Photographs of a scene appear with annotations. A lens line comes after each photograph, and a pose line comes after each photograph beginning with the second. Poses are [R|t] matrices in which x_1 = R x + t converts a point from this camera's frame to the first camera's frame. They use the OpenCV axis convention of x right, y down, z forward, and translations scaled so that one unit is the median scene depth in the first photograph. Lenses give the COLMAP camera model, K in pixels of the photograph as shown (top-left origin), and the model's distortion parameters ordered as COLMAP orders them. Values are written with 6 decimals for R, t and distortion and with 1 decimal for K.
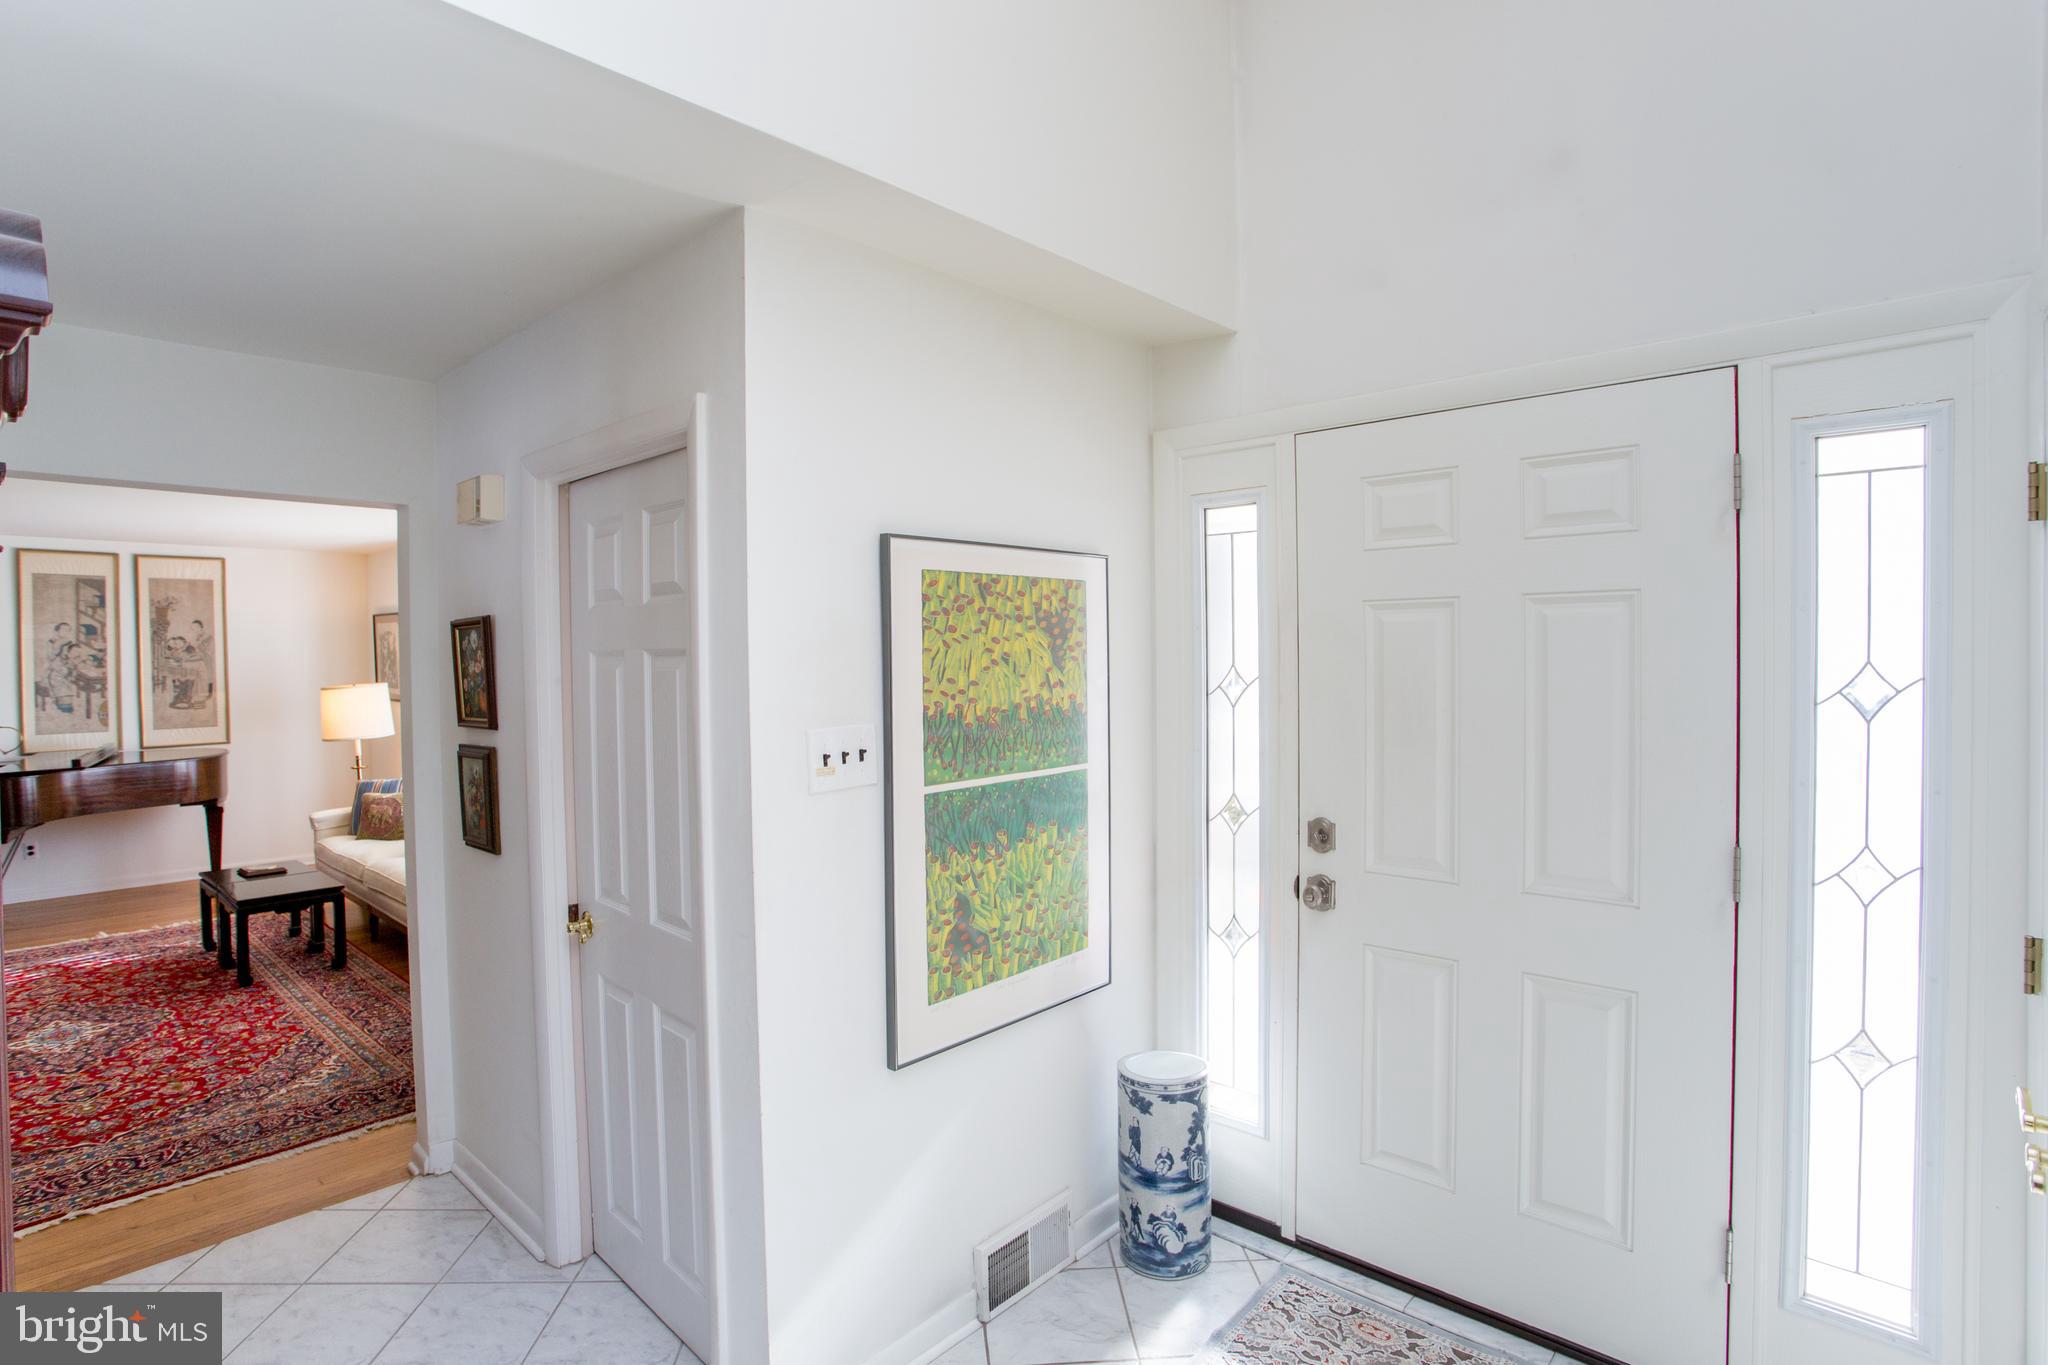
lens RADIAL K [[997.6, 0, 1003.0], [0, 997.6, 673.6], [0, 0, 1]] dist [-0.061435, 0.014435]
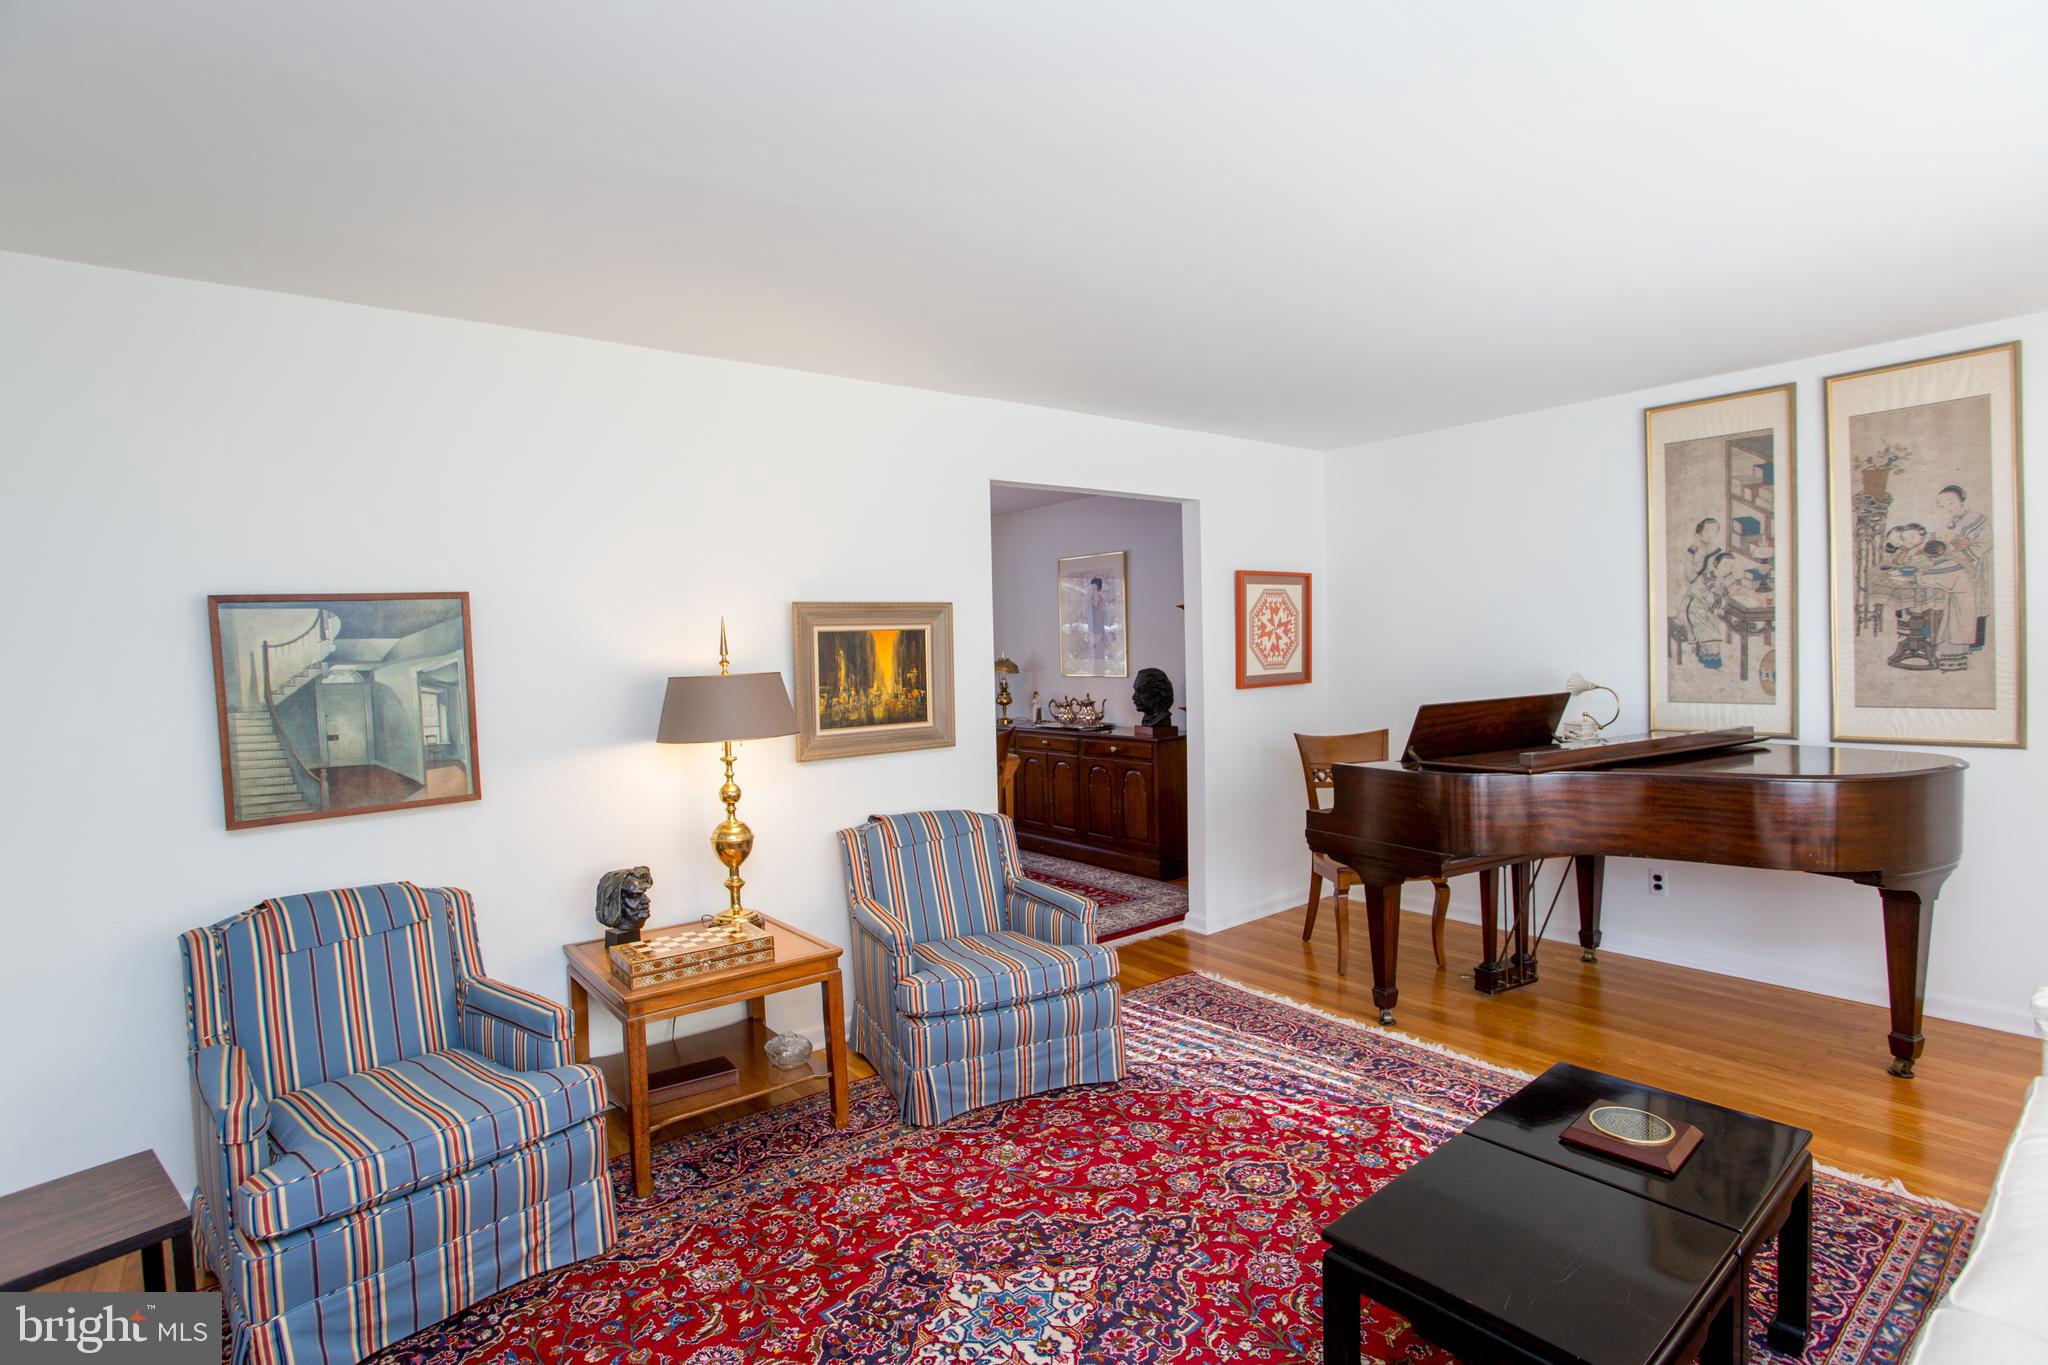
lens RADIAL K [[997.6, 0, 1007.2], [0, 997.6, 669.3], [0, 0, 1]] dist [-0.061435, 0.014435]
pose [[-0.171375, 0.036763, -0.984520, -0.304992], [0.011841, 0.999308, 0.035255, 0.014551], [0.985135, -0.005616, -0.171691, 0.659496]]
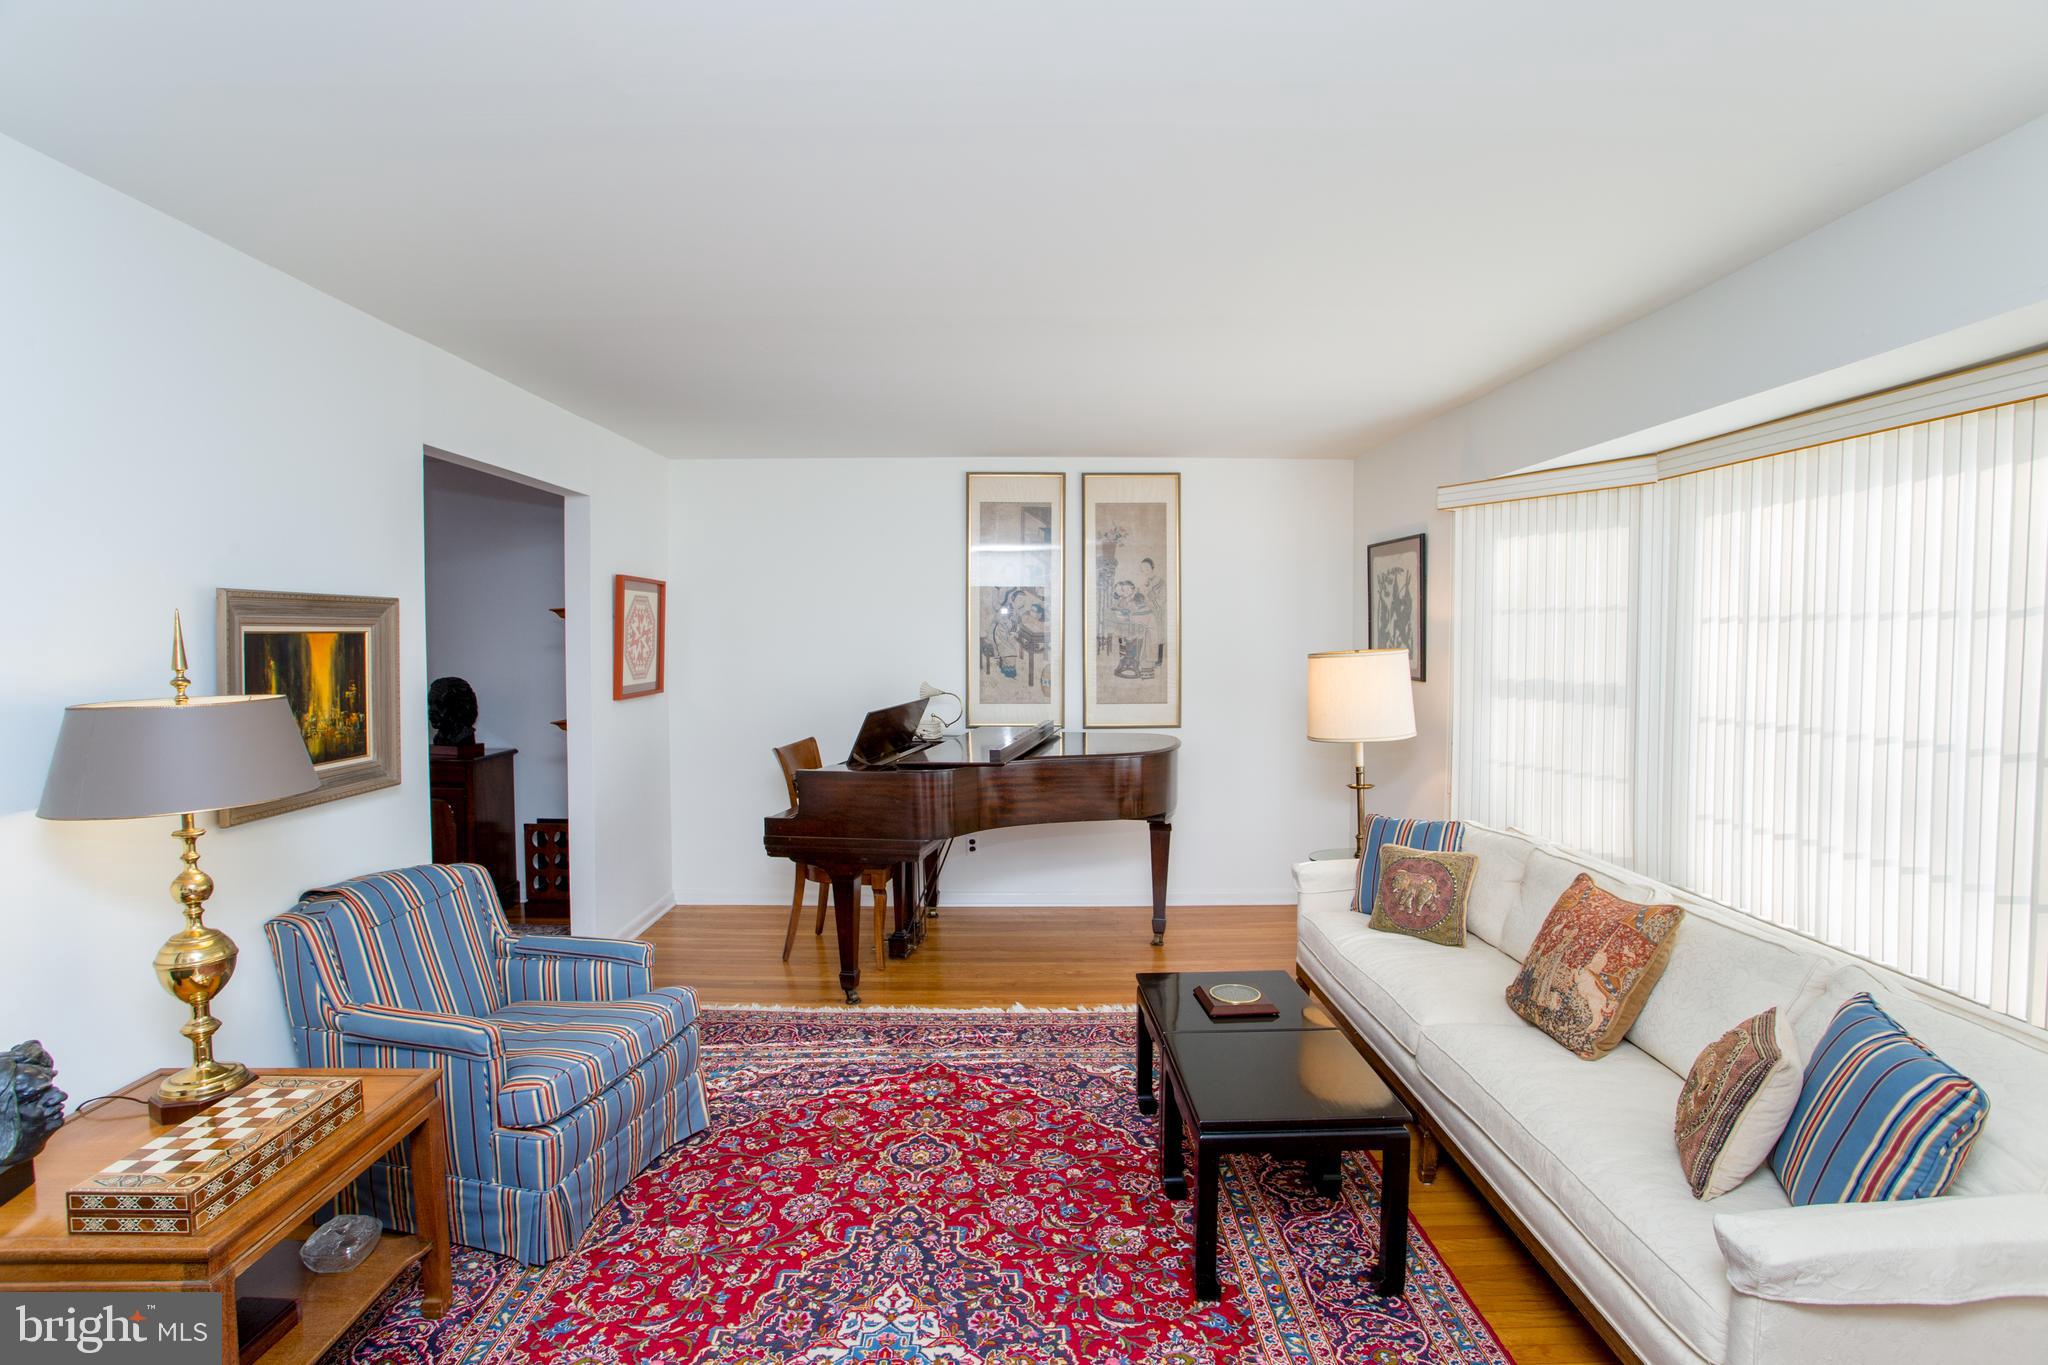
lens RADIAL K [[997.6, 0, 1027.7], [0, 997.6, 673.2], [0, 0, 1]] dist [-0.061435, 0.014435]
pose [[0.684977, 0.039230, -0.727508, -0.364451], [-0.021236, 0.999200, 0.033886, 0.008841], [0.728255, -0.007762, 0.685262, 0.435756]]
